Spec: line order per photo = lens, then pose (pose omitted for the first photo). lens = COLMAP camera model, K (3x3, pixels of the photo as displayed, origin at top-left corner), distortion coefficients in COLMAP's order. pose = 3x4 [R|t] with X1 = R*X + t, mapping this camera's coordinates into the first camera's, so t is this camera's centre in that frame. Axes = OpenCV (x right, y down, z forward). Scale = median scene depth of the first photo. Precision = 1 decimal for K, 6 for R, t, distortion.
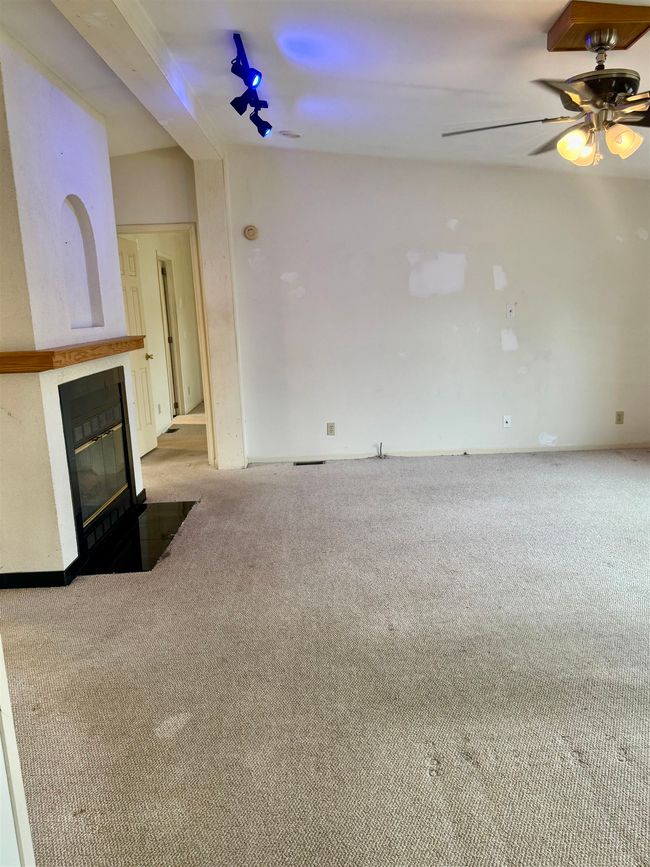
lens RADIAL K [[680.5, 0, 325.0], [0, 680.5, 433.5], [0, 0, 1]] dist [0.141379, -0.198784]
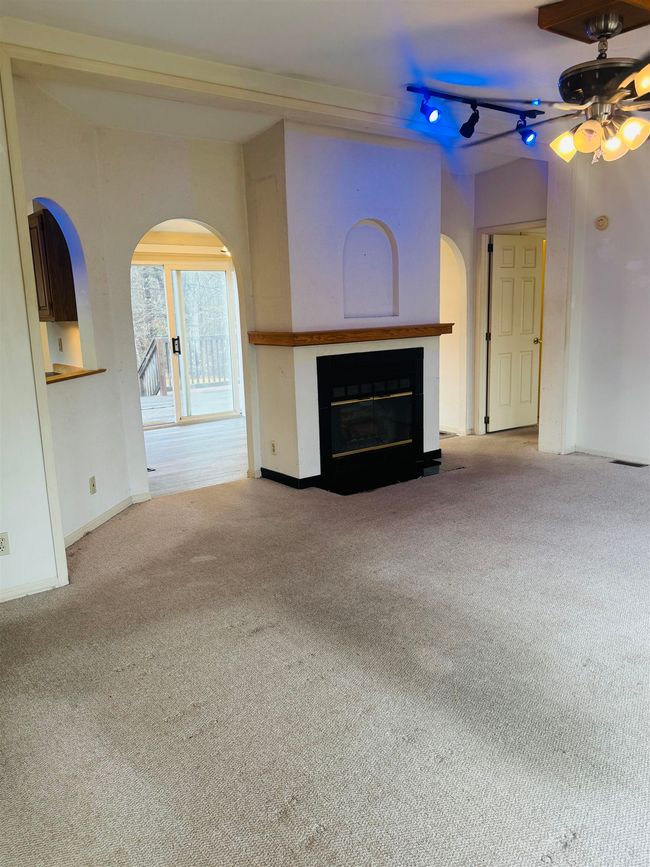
lens RADIAL K [[680.5, 0, 325.0], [0, 680.5, 433.5], [0, 0, 1]] dist [0.141379, -0.198784]
pose [[0.587925, 0.171210, -0.790589, 0.776241], [-0.143677, 0.983907, 0.106230, -0.062697], [0.796054, 0.051134, 0.603062, 0.138637]]
